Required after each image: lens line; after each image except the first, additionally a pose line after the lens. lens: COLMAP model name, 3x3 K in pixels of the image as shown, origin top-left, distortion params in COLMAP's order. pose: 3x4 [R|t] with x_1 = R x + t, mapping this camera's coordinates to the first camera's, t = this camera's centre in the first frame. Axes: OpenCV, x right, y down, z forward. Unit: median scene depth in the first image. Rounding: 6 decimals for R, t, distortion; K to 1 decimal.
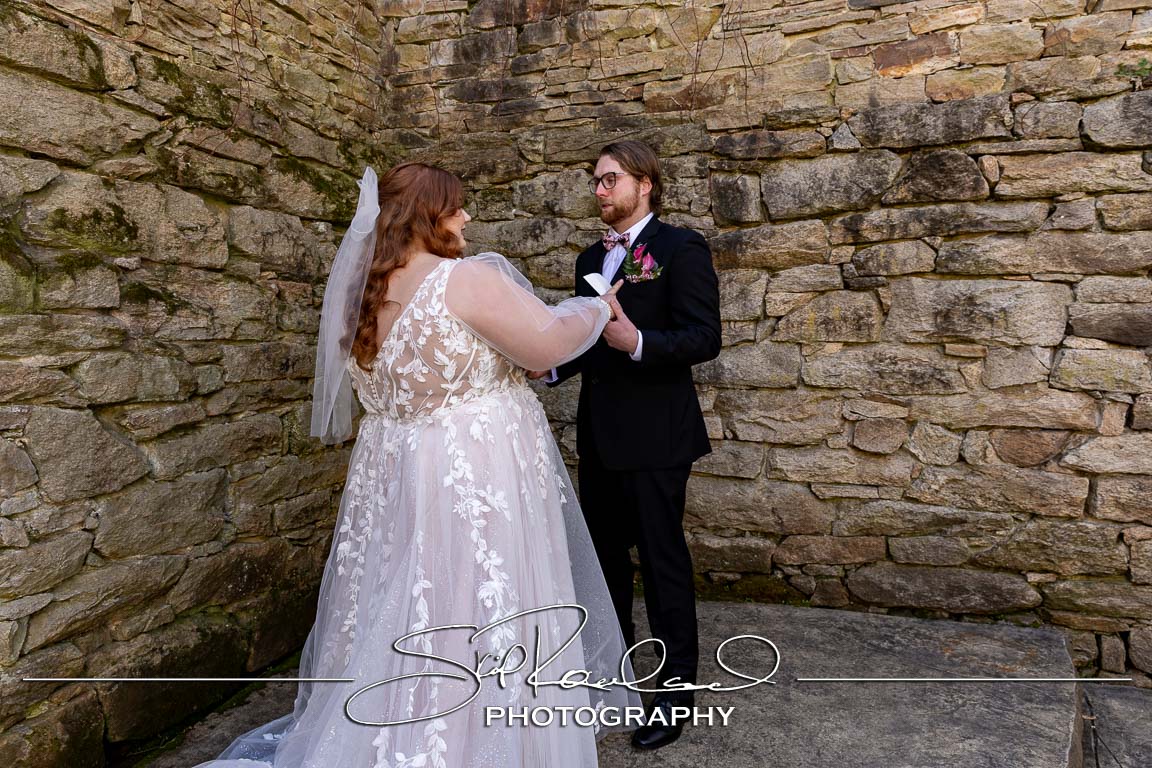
lens RADIAL K [[764.6, 0, 576.8], [0, 764.6, 386.6], [0, 0, 1]] dist [0.006570, 0.001947]
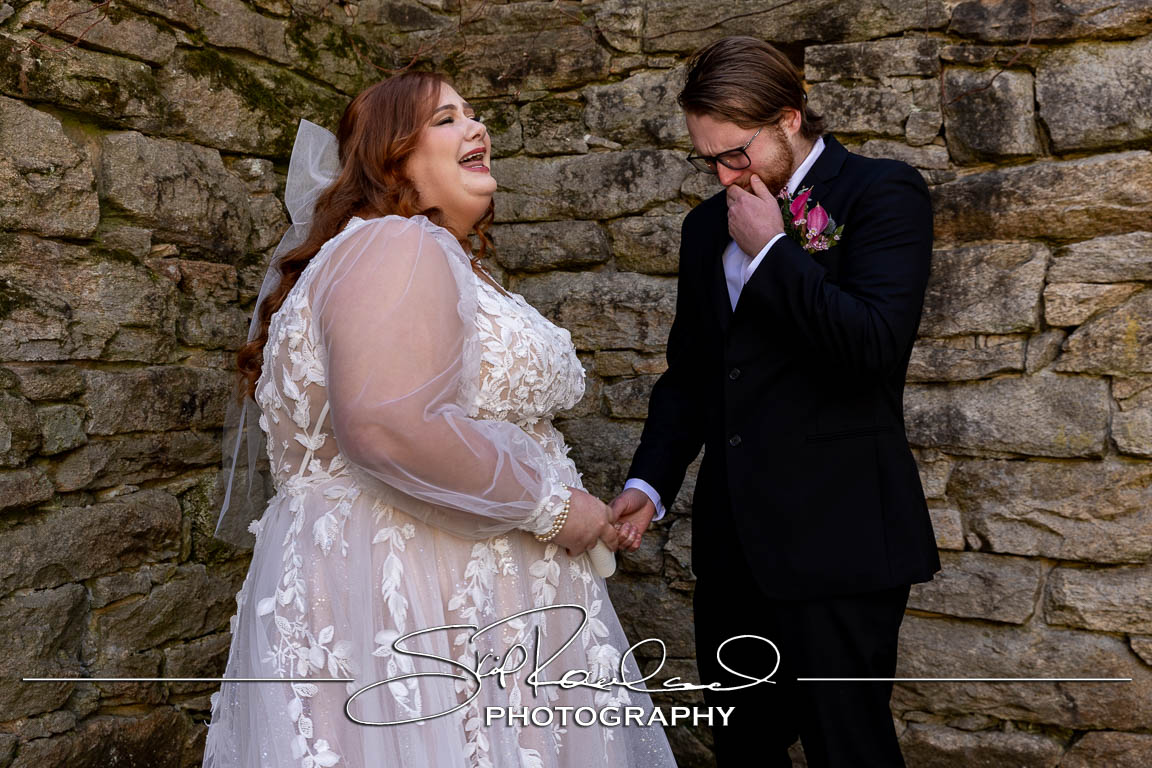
lens RADIAL K [[1346.0, 0, 571.5], [0, 1346.0, 395.6], [0, 0, 1]] dist [0.003852, 0.000000]
pose [[0.996372, 0.010957, -0.084395, -0.008843], [-0.014123, 0.999215, -0.037004, -0.002115], [0.083923, 0.038062, 0.995745, 0.015194]]
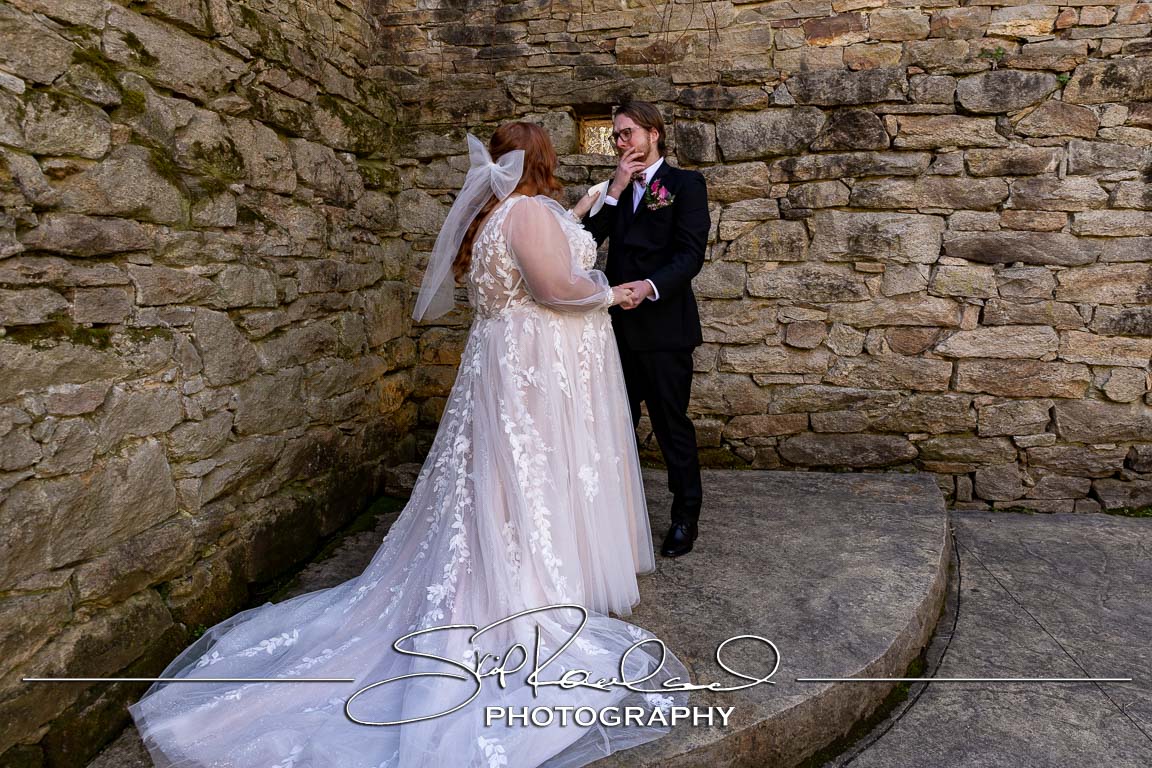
lens RADIAL K [[764.6, 0, 585.2], [0, 764.6, 381.5], [0, 0, 1]] dist [0.006570, 0.001947]
pose [[0.983511, -0.026786, 0.178856, -0.207739], [0.011832, 0.996382, 0.084156, 0.031148], [-0.180463, -0.080652, 0.980270, -0.206318]]
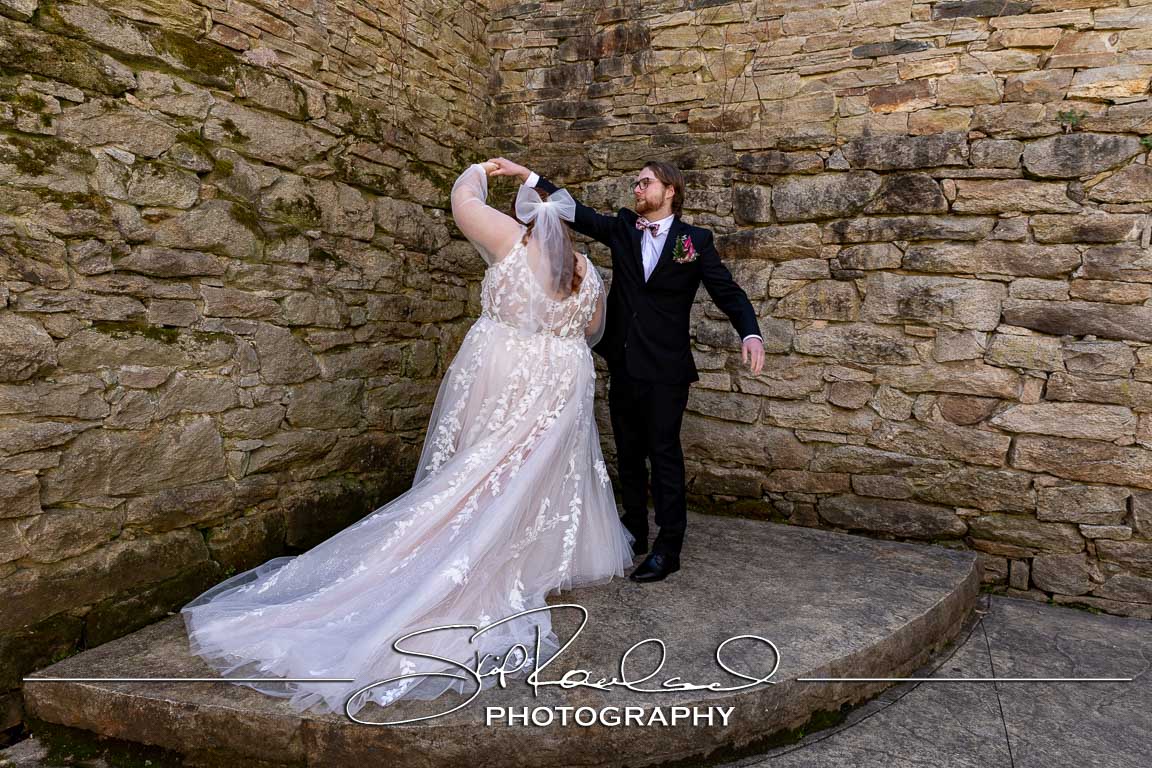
lens RADIAL K [[764.6, 0, 580.9], [0, 764.6, 385.4], [0, 0, 1]] dist [0.006570, 0.001947]
pose [[0.991711, 0.067148, -0.109547, 0.090960], [-0.065006, 0.997619, 0.023013, 0.050292], [0.110831, -0.015701, 0.993715, -0.334256]]
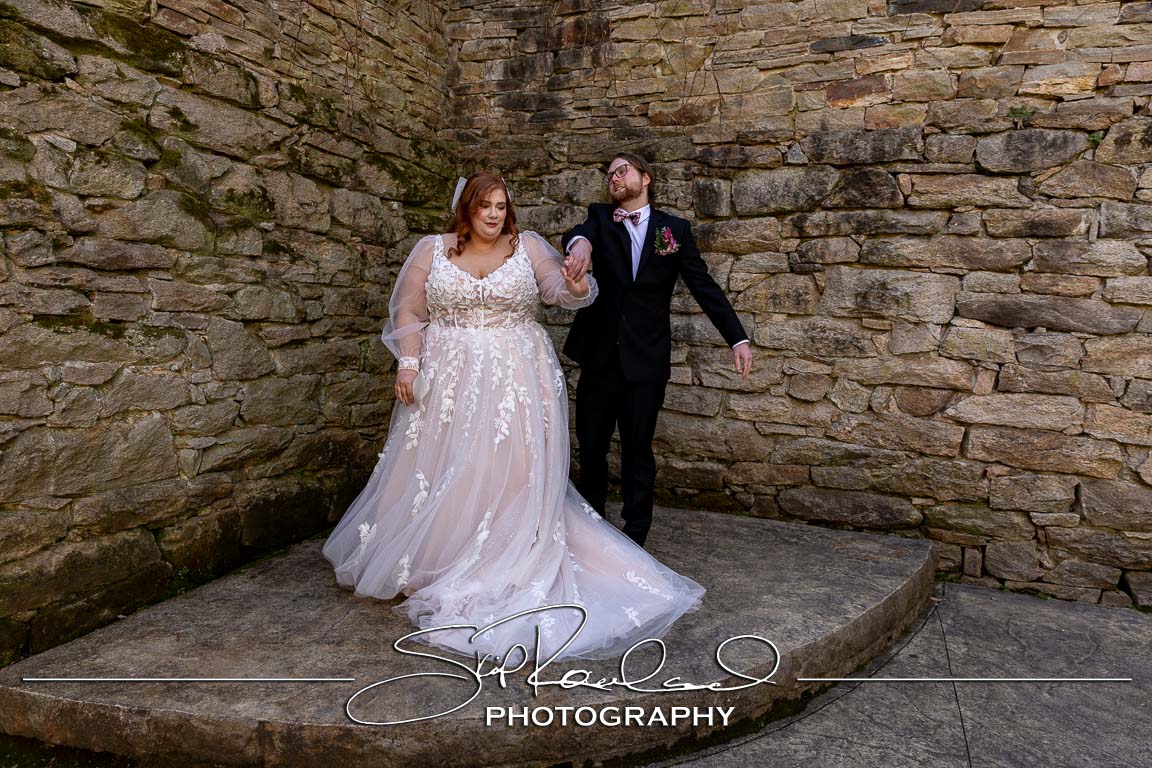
lens RADIAL K [[764.6, 0, 576.9], [0, 764.6, 389.4], [0, 0, 1]] dist [0.006570, 0.001947]
pose [[0.995968, 0.061482, -0.065321, 0.092139], [-0.059567, 0.997747, 0.030871, 0.053104], [0.067072, -0.026855, 0.997387, -0.328222]]
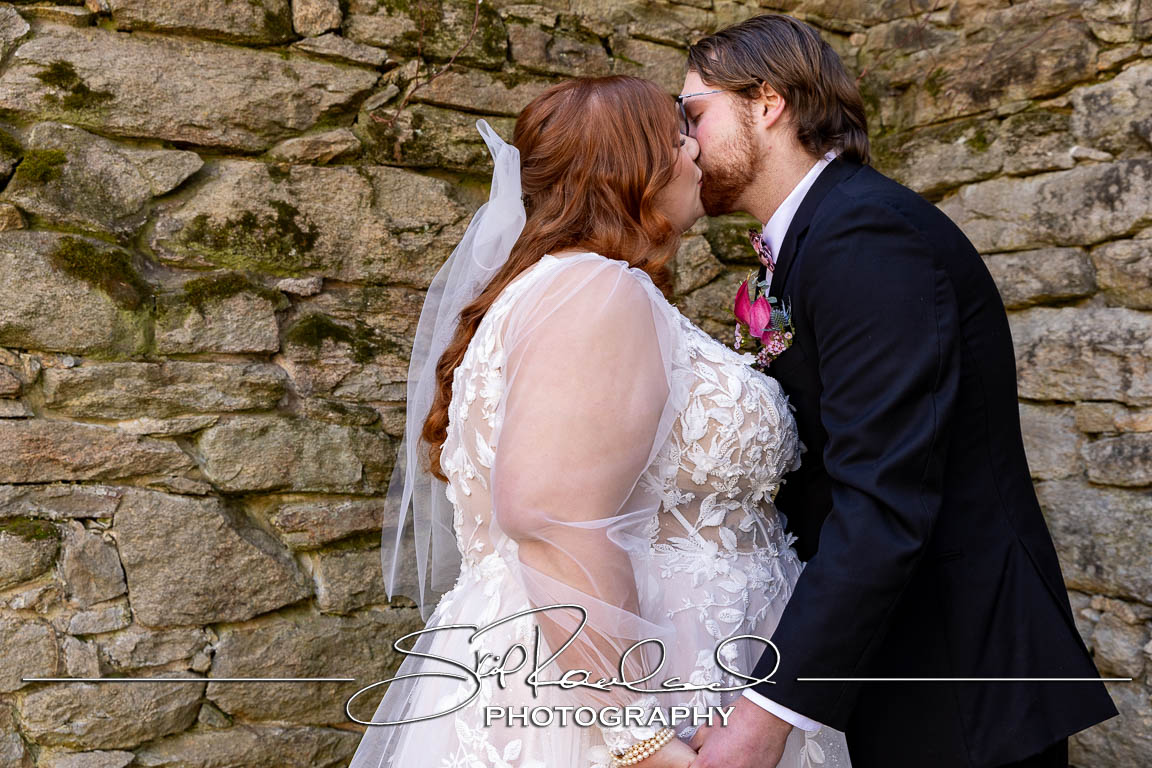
lens RADIAL K [[1242.0, 0, 575.1], [0, 1242.0, 386.1], [0, 0, 1]] dist [0.002835, 0.000000]
pose [[0.741012, 0.030964, -0.670778, 0.252013], [-0.070715, 0.996980, -0.032097, -0.040832], [0.667758, 0.071218, 0.740964, 0.262879]]
